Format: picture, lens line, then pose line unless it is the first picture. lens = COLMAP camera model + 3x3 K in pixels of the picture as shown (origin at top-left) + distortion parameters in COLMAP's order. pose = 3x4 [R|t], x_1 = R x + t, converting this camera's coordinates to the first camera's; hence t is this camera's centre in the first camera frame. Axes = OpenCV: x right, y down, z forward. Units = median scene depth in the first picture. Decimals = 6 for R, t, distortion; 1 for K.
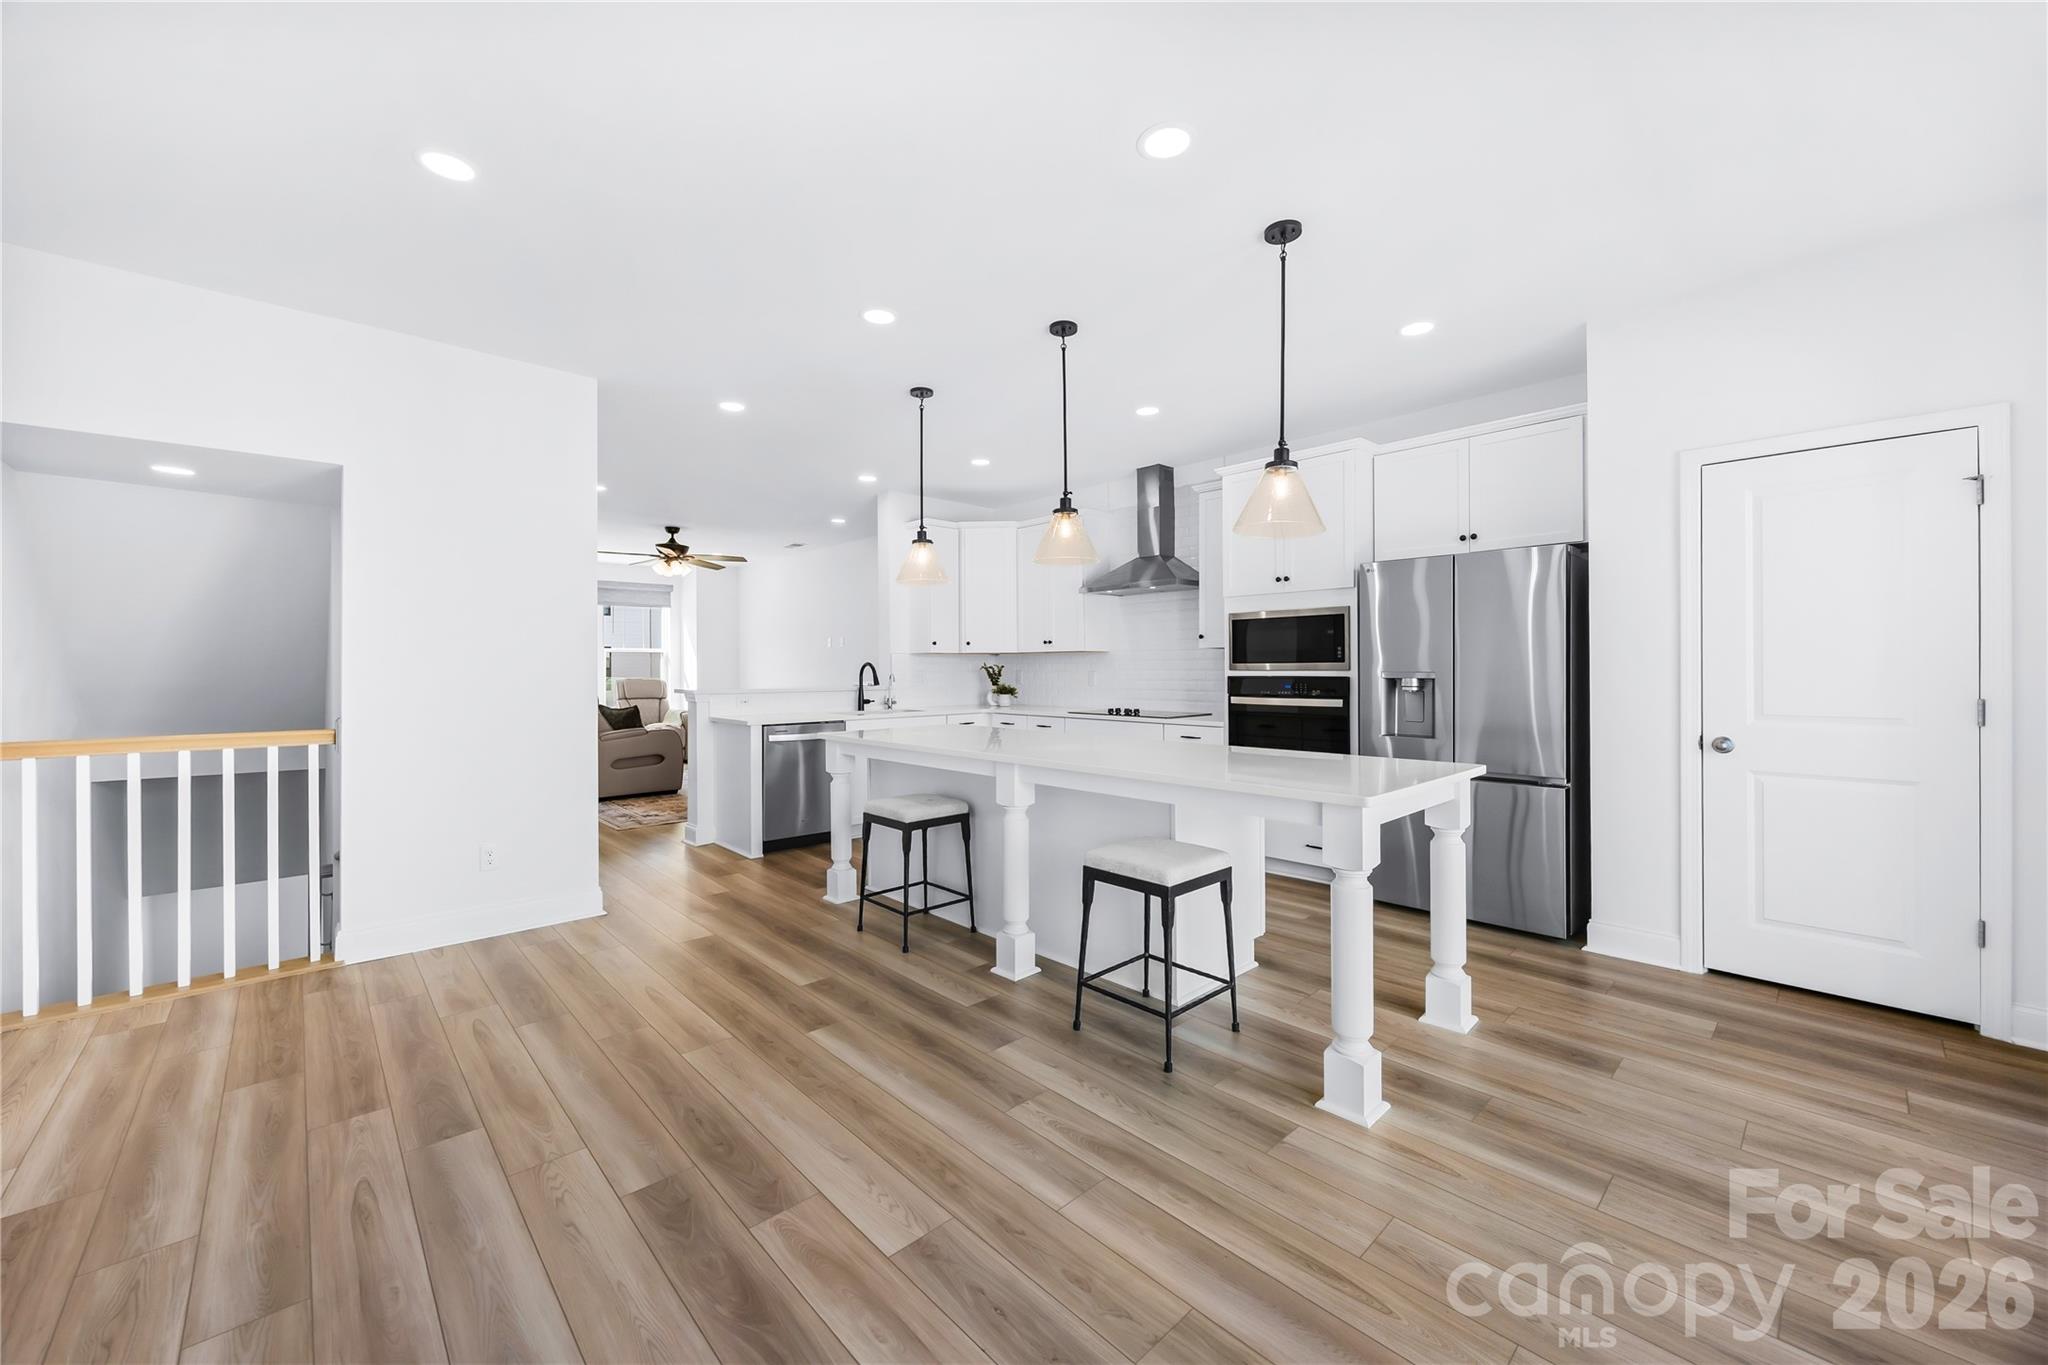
lens RADIAL K [[790.4, 0, 1023.8], [0, 790.4, 668.5], [0, 0, 1]] dist [0.003291, -0.000229]
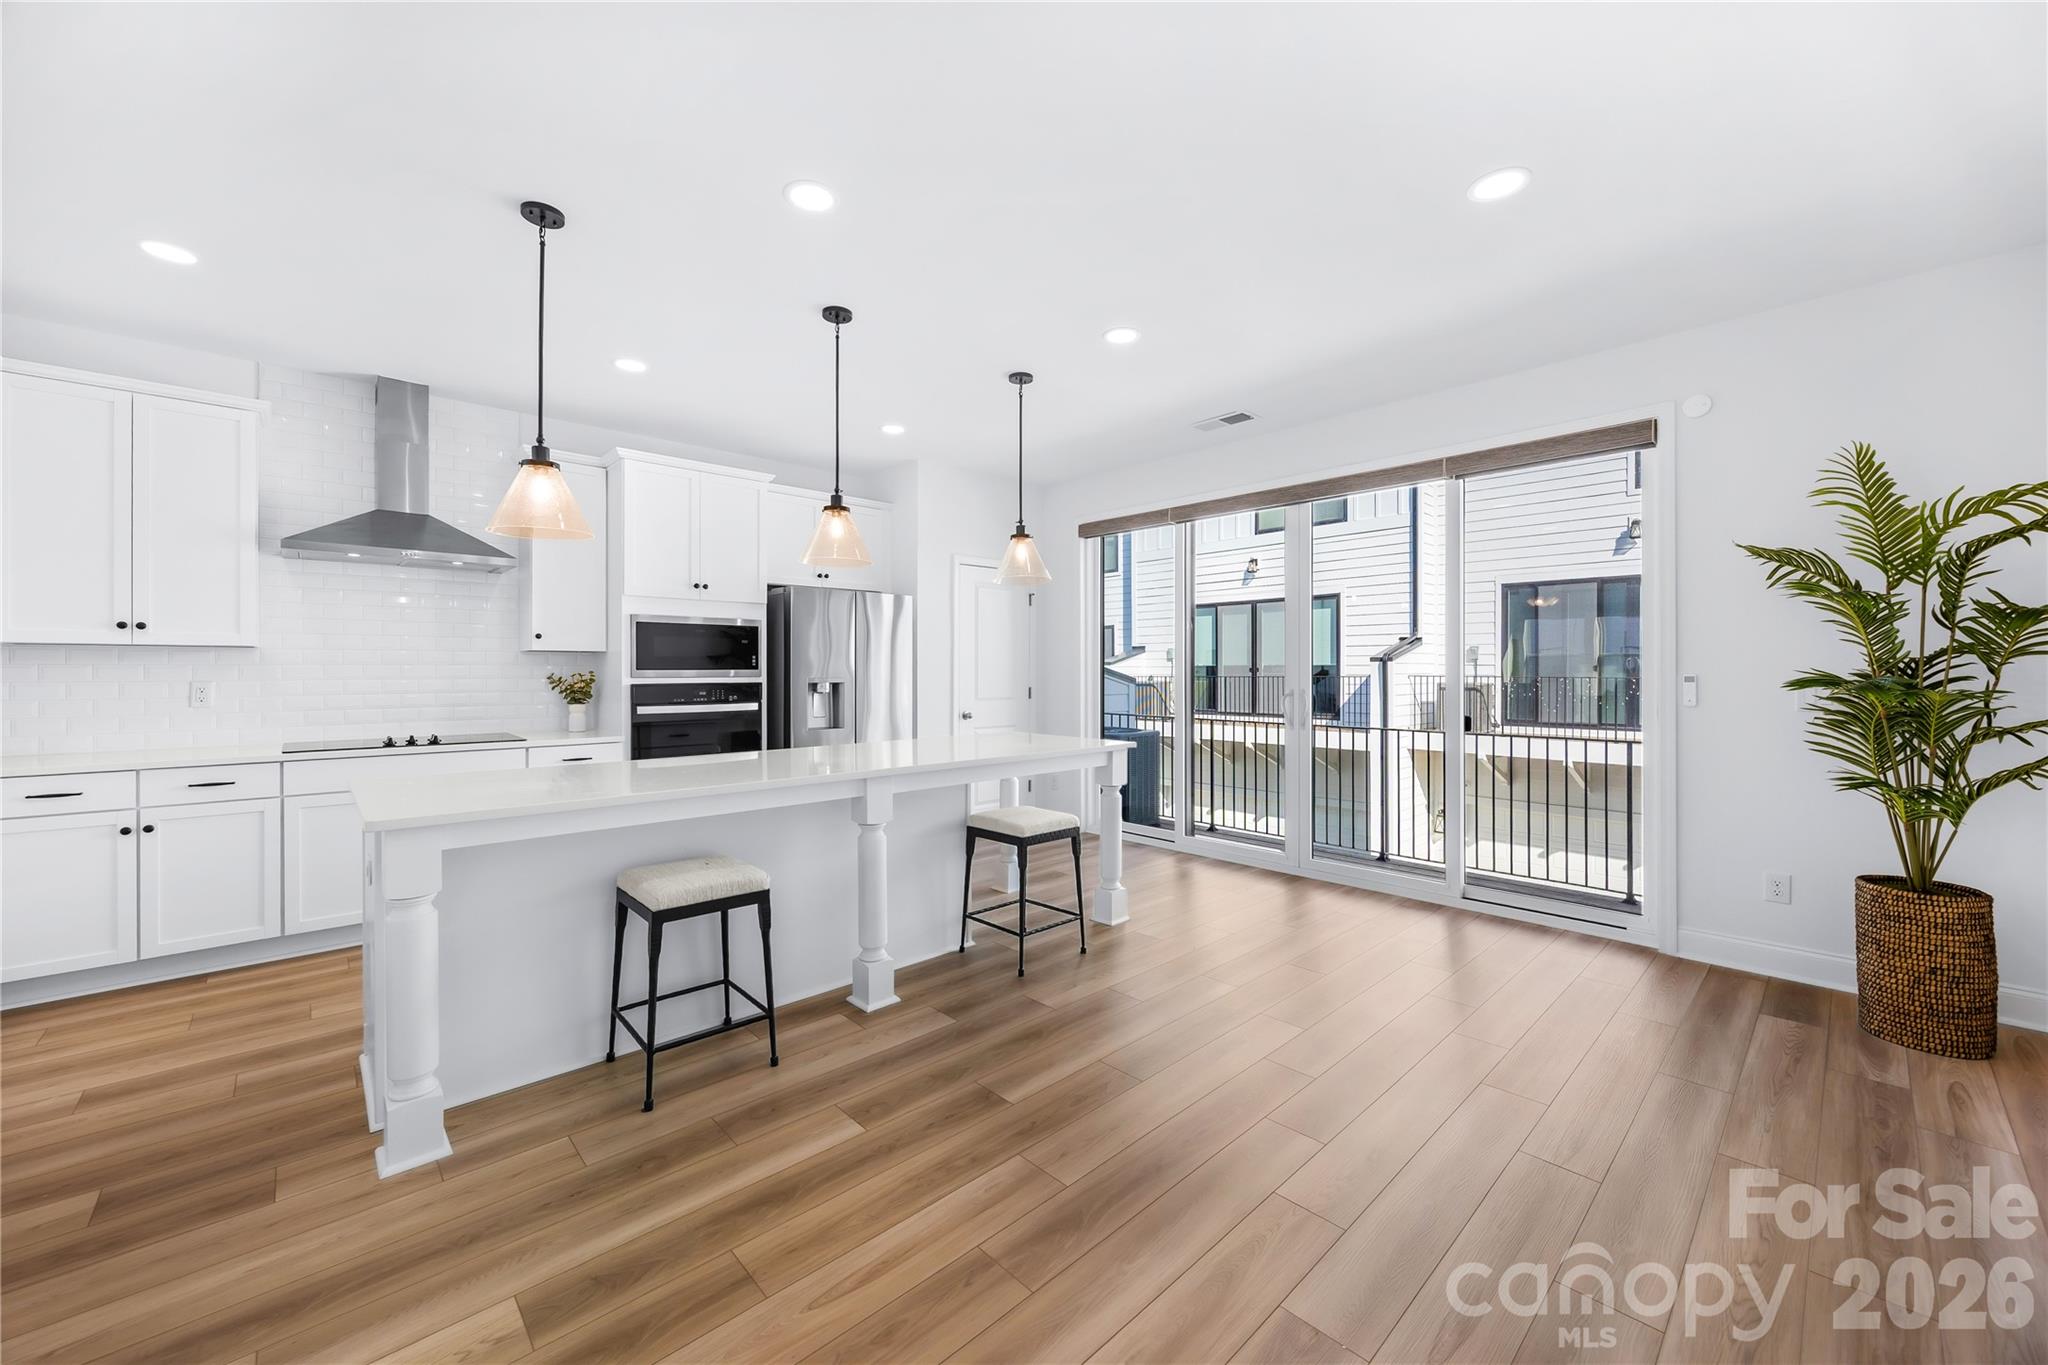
lens RADIAL K [[790.4, 0, 1026.7], [0, 790.4, 678.0], [0, 0, 1]] dist [0.003291, -0.000229]
pose [[-0.011446, -0.003963, 0.999927, -0.712745], [0.004378, 0.999982, 0.004013, 0.001436], [-0.999925, 0.004423, -0.011429, 0.630172]]
